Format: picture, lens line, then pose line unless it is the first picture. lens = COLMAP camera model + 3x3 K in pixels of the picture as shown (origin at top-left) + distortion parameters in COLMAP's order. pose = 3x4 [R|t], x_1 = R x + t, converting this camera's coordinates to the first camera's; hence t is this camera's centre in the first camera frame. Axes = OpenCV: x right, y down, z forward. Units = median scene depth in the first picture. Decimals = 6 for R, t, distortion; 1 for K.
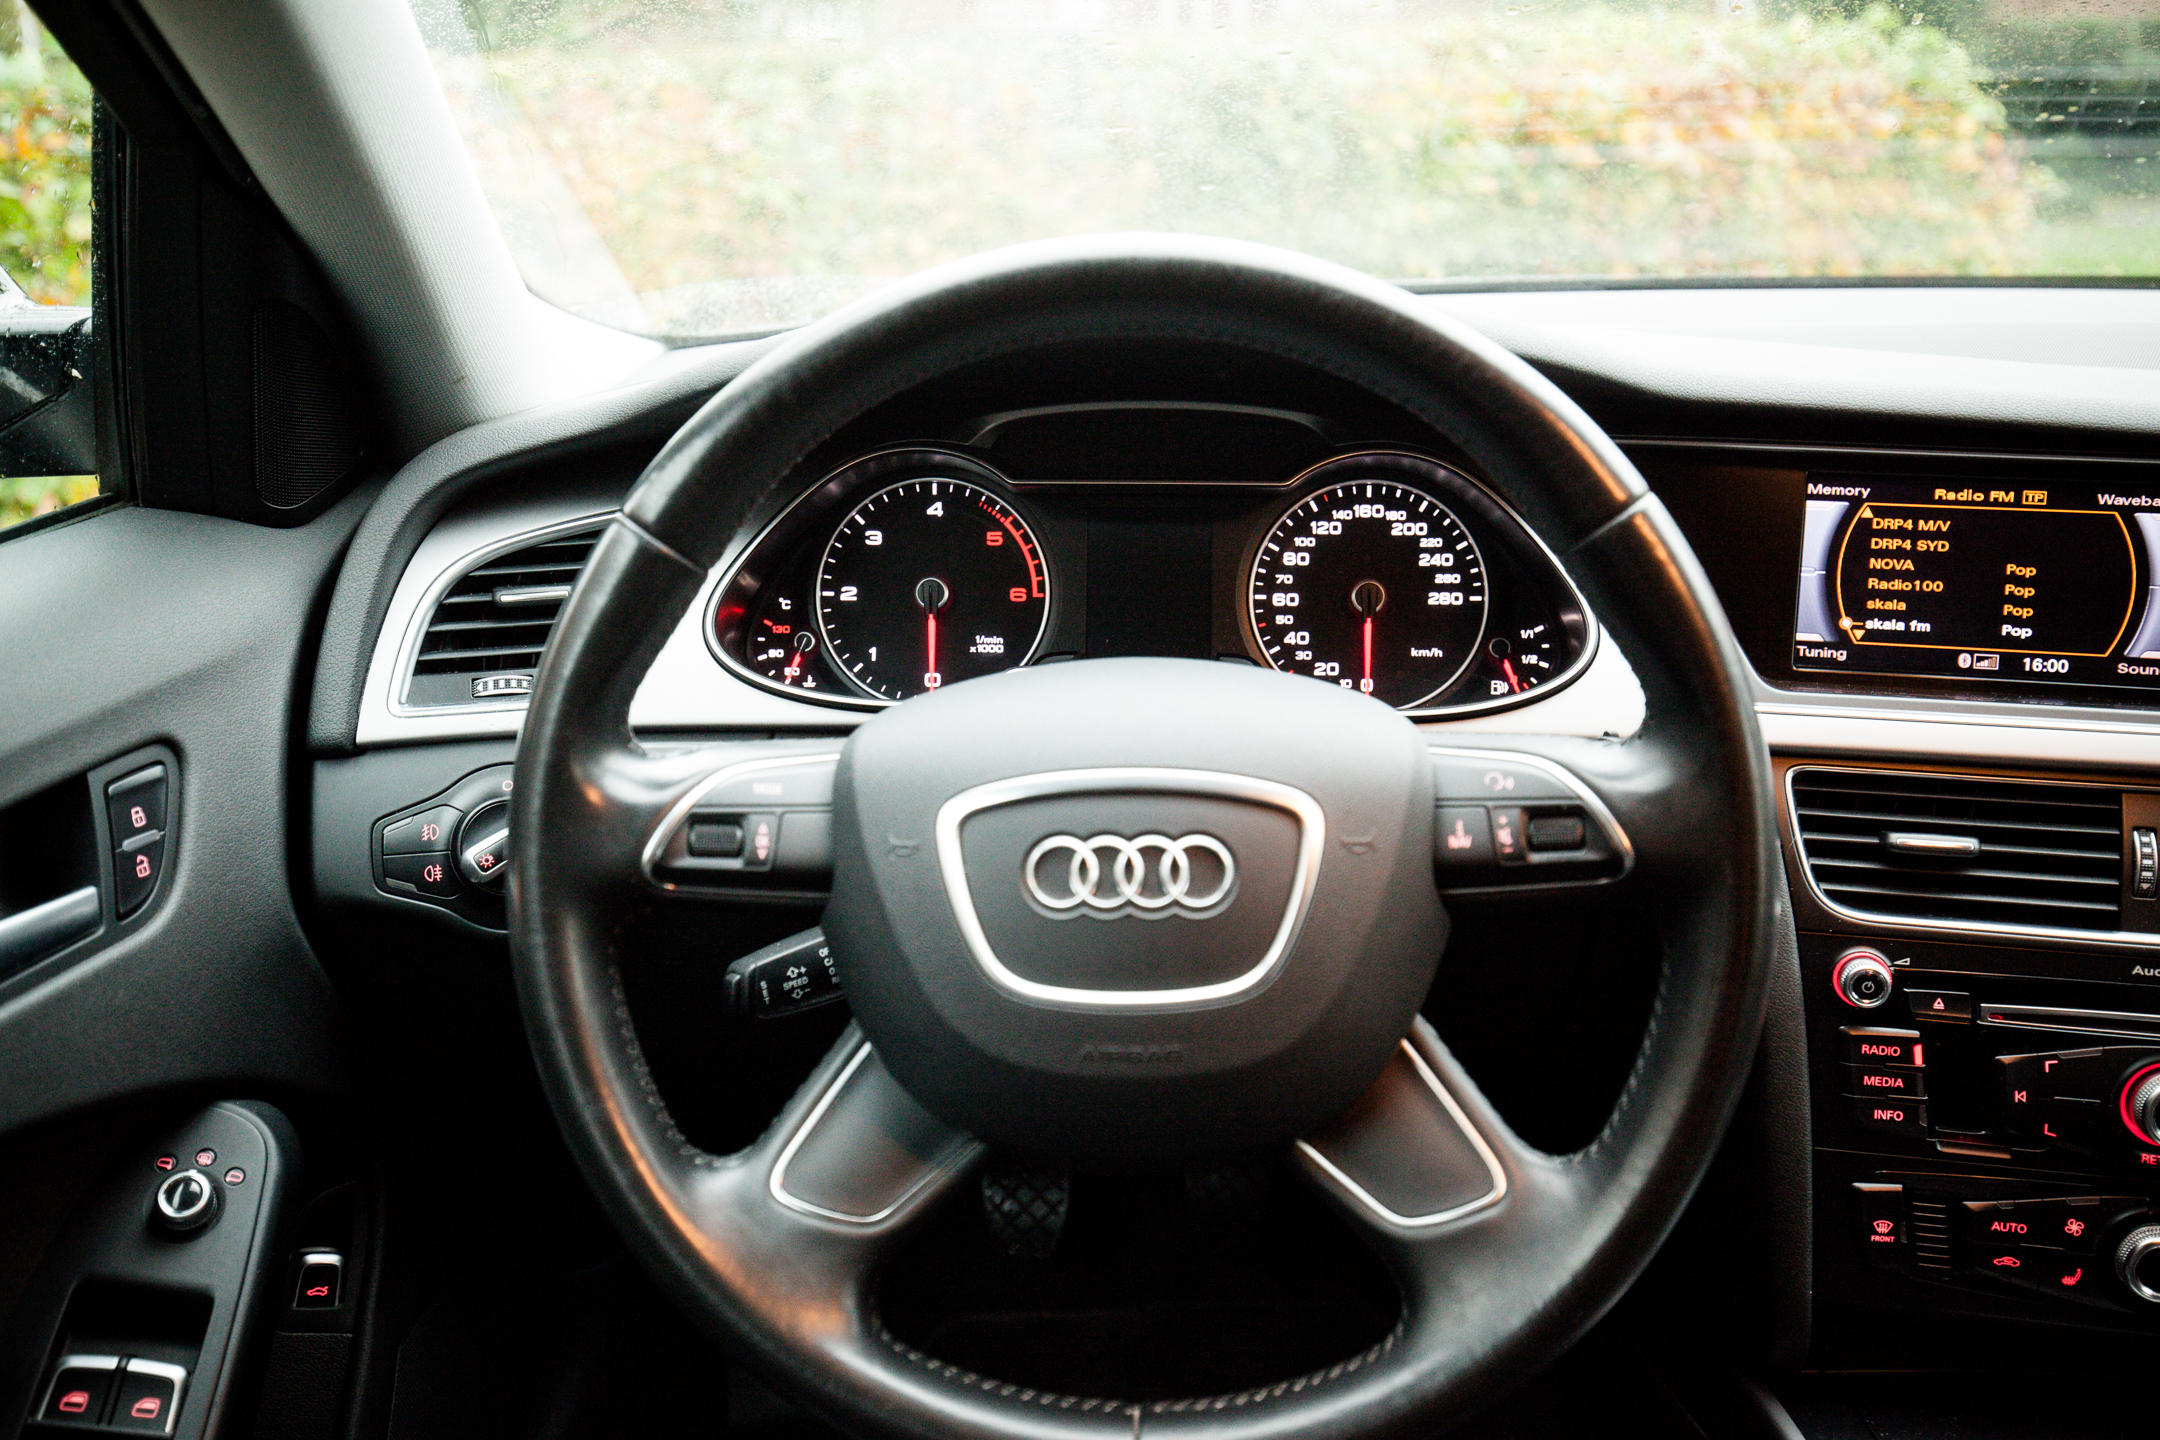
lens RADIAL K [[1990.1, 0, 1080.3], [0, 1990.1, 641.3], [0, 0, 1]] dist [0.071909, 0.000177]
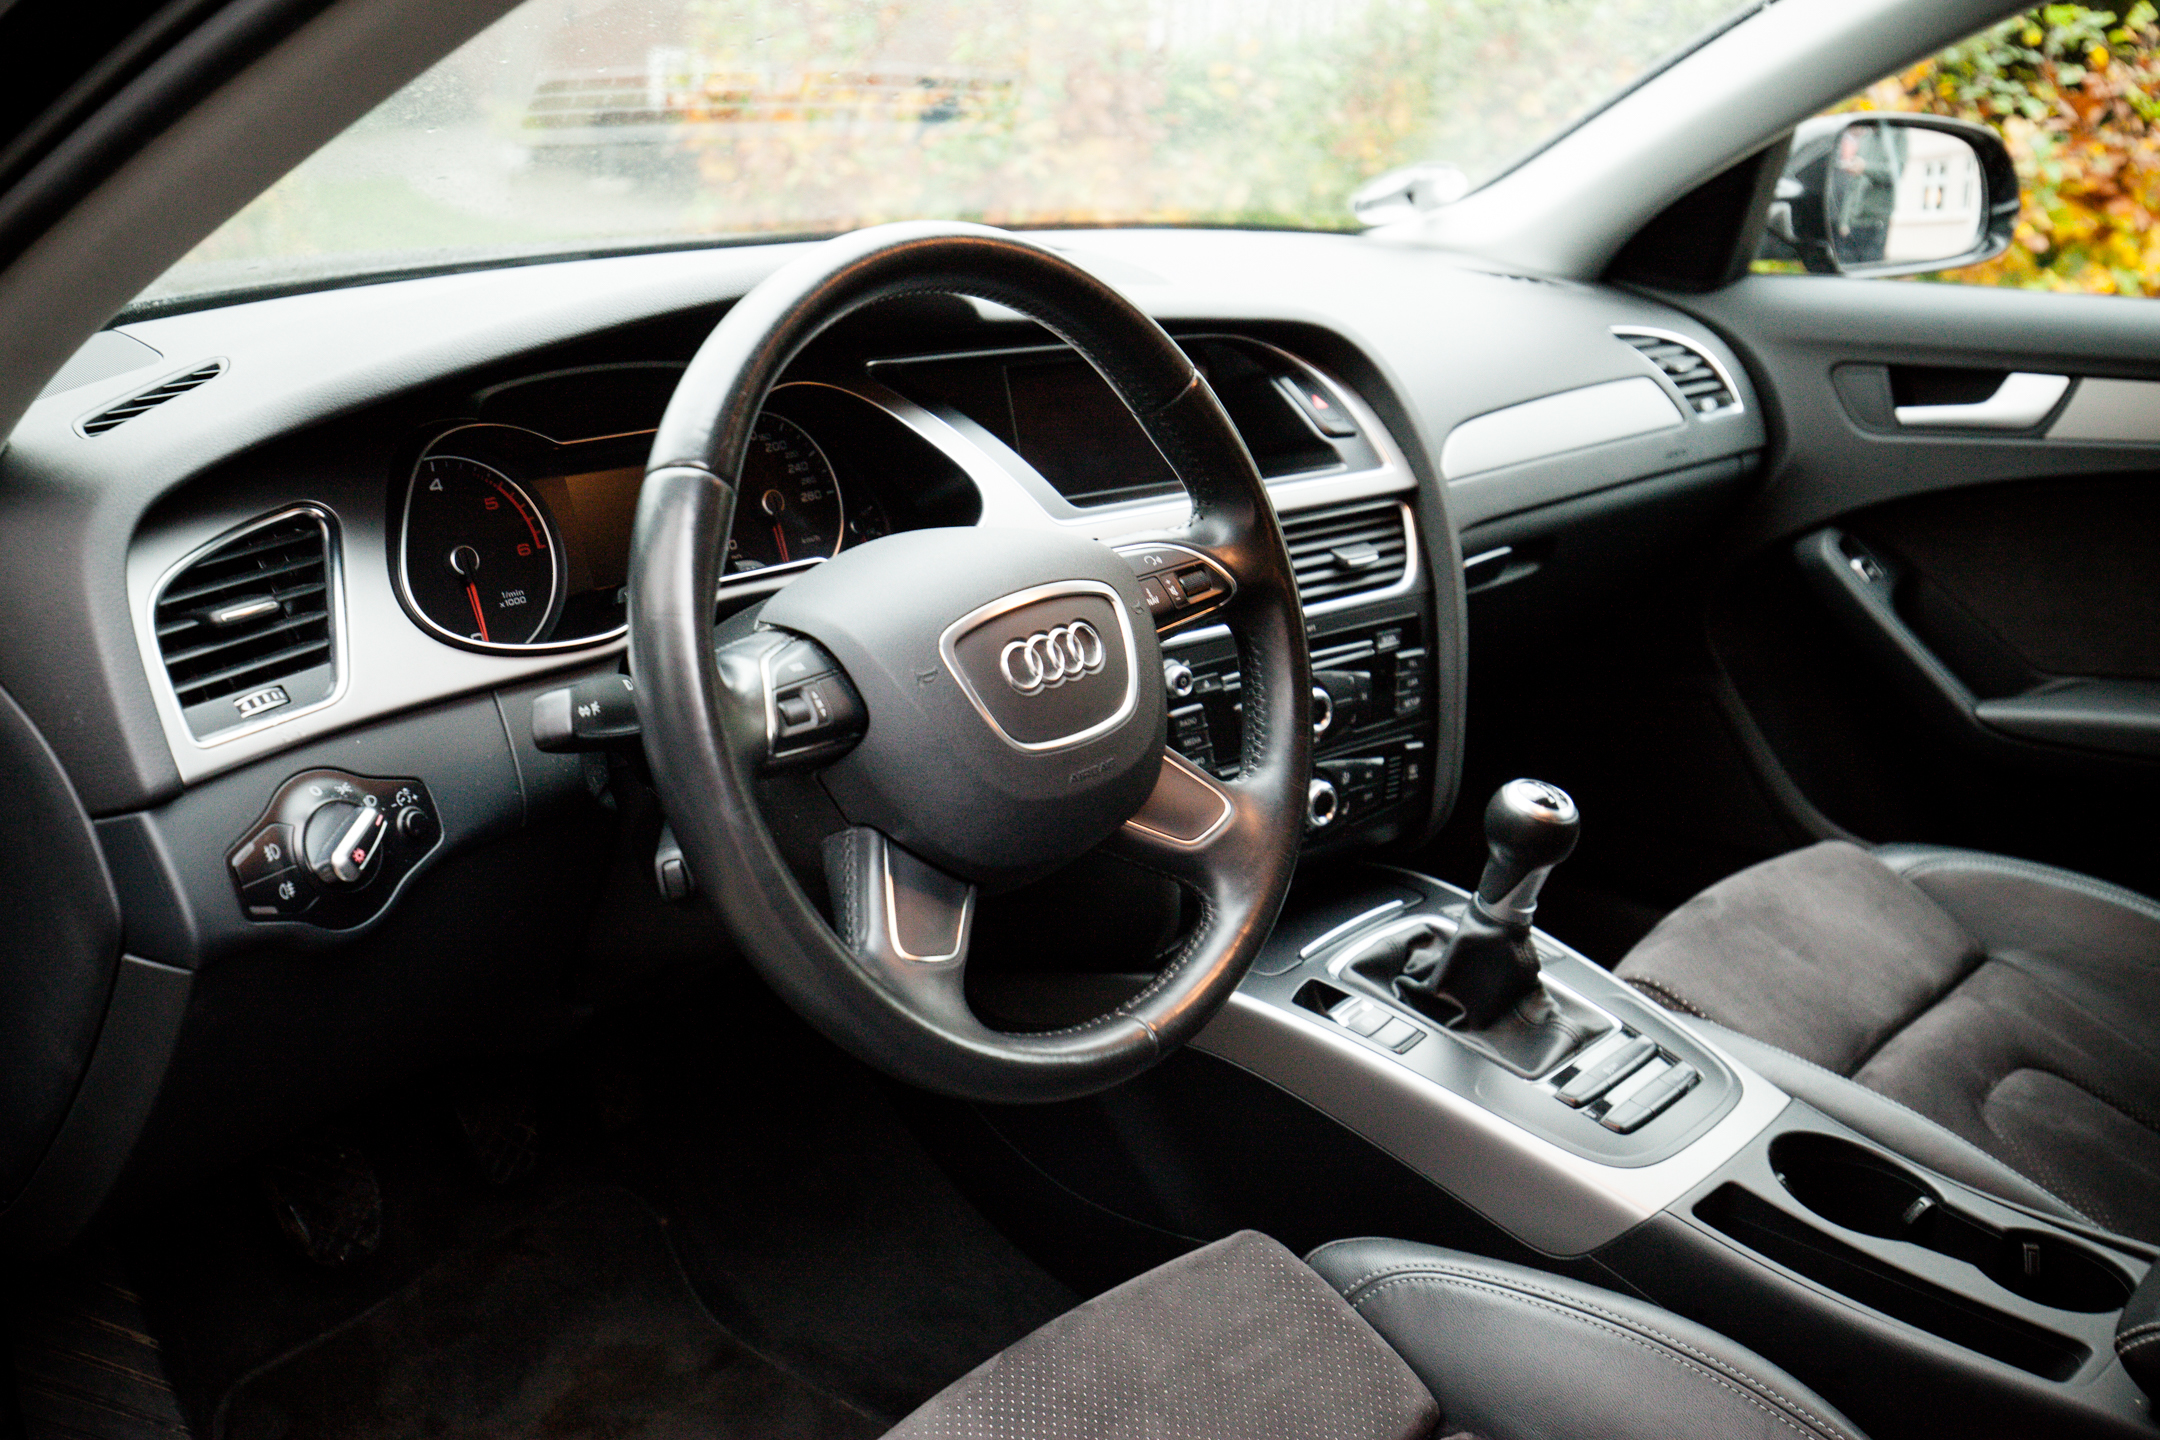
lens RADIAL K [[2101.1, 0, 1080.0], [0, 2101.1, 720.0], [0, 0, 1]] dist [-0.007168, -0.005928]
pose [[0.608425, -0.223225, 0.761571, -0.855859], [0.201605, 0.971621, 0.123730, -0.015648], [-0.767577, 0.078256, 0.636161, 0.033186]]
